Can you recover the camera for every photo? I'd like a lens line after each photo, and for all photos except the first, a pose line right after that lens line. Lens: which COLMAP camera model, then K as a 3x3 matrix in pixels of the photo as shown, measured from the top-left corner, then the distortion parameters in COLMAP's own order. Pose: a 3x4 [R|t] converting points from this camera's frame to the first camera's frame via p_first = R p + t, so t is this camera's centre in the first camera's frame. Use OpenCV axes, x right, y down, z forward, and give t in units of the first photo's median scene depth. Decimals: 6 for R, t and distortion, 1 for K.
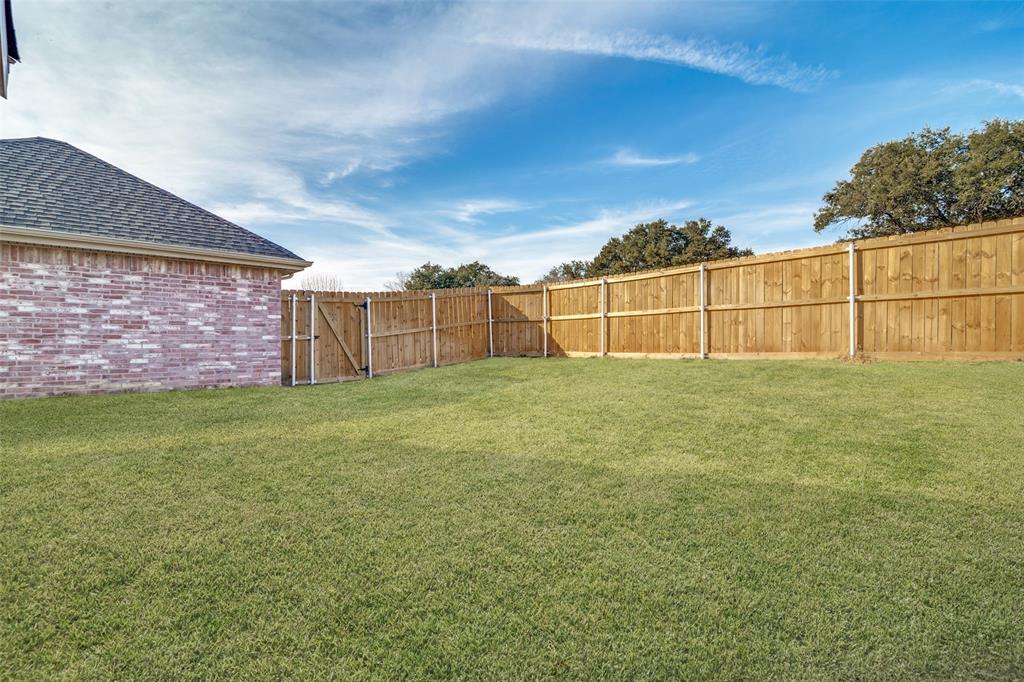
lens RADIAL K [[474.1, 0, 514.6], [0, 474.1, 338.1], [0, 0, 1]] dist [-0.016134, 0.000444]
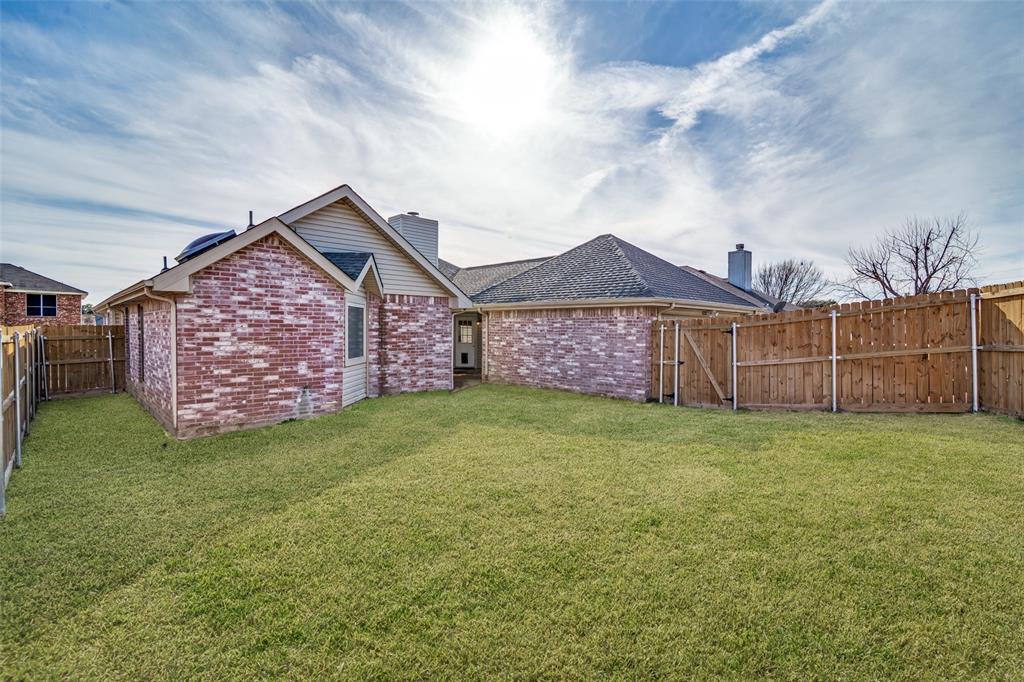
lens RADIAL K [[474.1, 0, 514.6], [0, 474.1, 338.1], [0, 0, 1]] dist [-0.016134, 0.000444]
pose [[0.031385, 0.015517, -0.999387, 0.754972], [-0.002135, 0.999878, 0.015457, -0.086744], [0.999505, 0.001649, 0.031414, 0.676648]]
